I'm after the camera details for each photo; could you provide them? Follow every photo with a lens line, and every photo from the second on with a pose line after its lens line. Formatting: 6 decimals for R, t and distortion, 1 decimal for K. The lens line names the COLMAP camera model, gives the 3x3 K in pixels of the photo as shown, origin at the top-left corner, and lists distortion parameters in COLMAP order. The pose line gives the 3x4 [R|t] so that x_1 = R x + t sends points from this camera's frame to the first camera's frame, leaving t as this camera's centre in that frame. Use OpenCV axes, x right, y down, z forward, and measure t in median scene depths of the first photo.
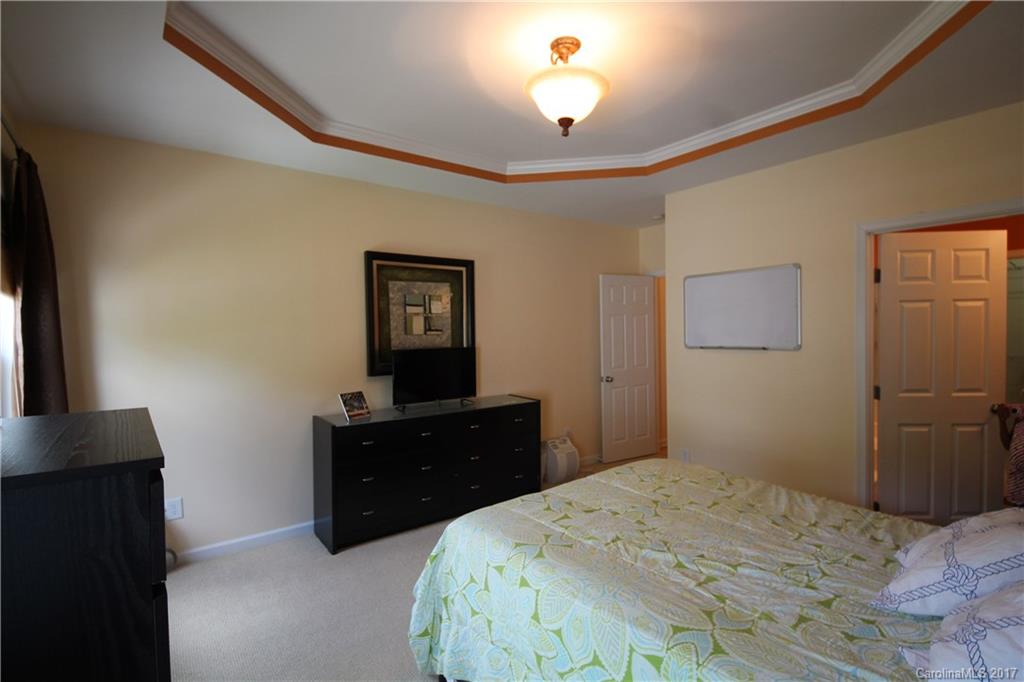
lens RADIAL K [[449.9, 0, 514.4], [0, 449.9, 336.1], [0, 0, 1]] dist [0.000386, 0.000035]
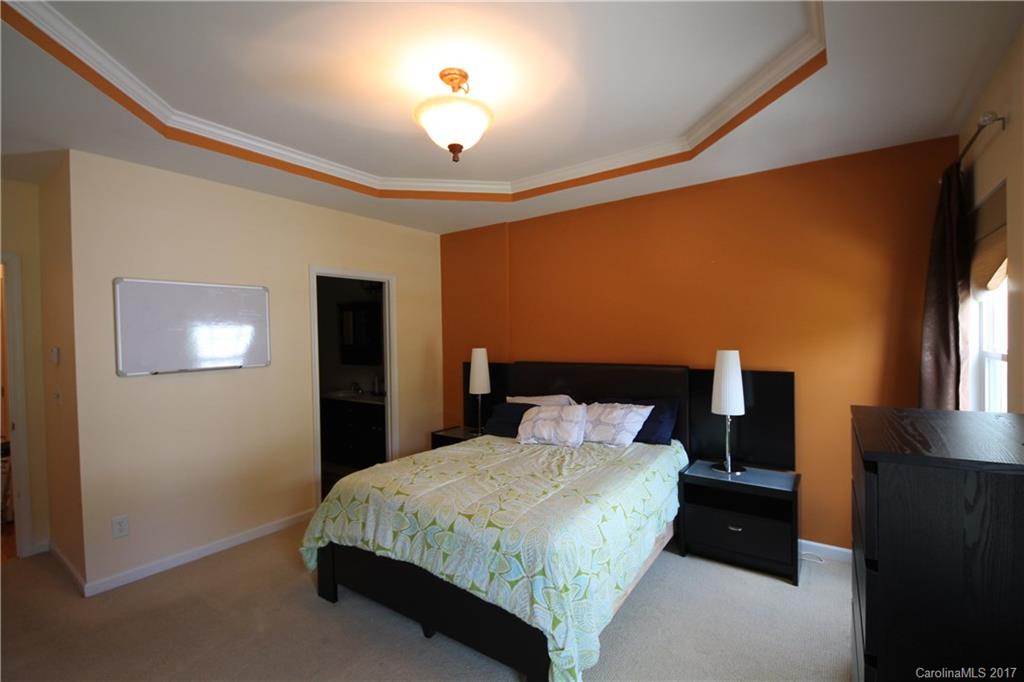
lens RADIAL K [[427.2, 0, 512.0], [0, 427.2, 341.0], [0, 0, 1]] dist [-0.001058, -0.000131]
pose [[-0.220750, -0.004529, 0.975320, -0.888759], [0.040716, 0.999075, 0.013855, -0.033454], [-0.974480, 0.042769, -0.220362, 1.111394]]
